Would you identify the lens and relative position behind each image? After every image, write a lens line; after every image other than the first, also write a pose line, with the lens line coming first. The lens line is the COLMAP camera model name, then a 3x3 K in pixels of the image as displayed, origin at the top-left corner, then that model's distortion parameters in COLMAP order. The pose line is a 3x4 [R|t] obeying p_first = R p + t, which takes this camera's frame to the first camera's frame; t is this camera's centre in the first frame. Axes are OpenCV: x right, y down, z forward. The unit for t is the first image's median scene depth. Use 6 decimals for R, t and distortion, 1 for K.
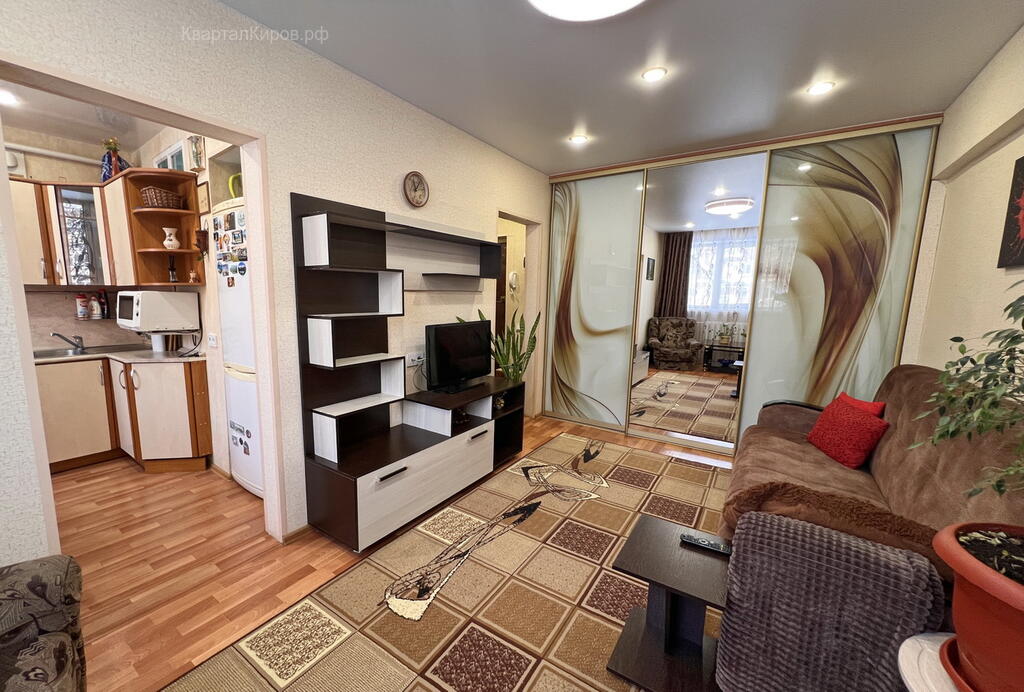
lens RADIAL K [[415.2, 0, 444.6], [0, 415.2, 353.0], [0, 0, 1]] dist [0.002274, -0.000260]
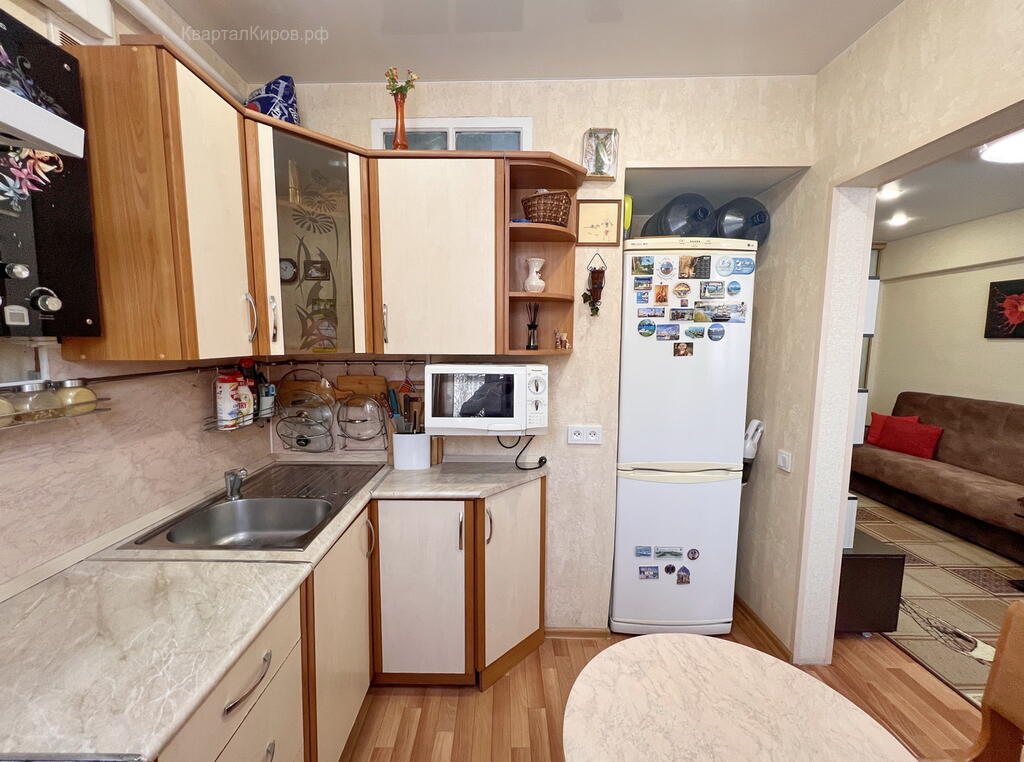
lens RADIAL K [[458.2, 0, 473.9], [0, 458.2, 381.8], [0, 0, 1]] dist [-0.000320, -0.000371]
pose [[0.779225, -0.063688, 0.623500, -1.215745], [0.087492, 0.996136, -0.007593, -0.132899], [-0.620608, 0.060468, 0.781786, 0.571283]]
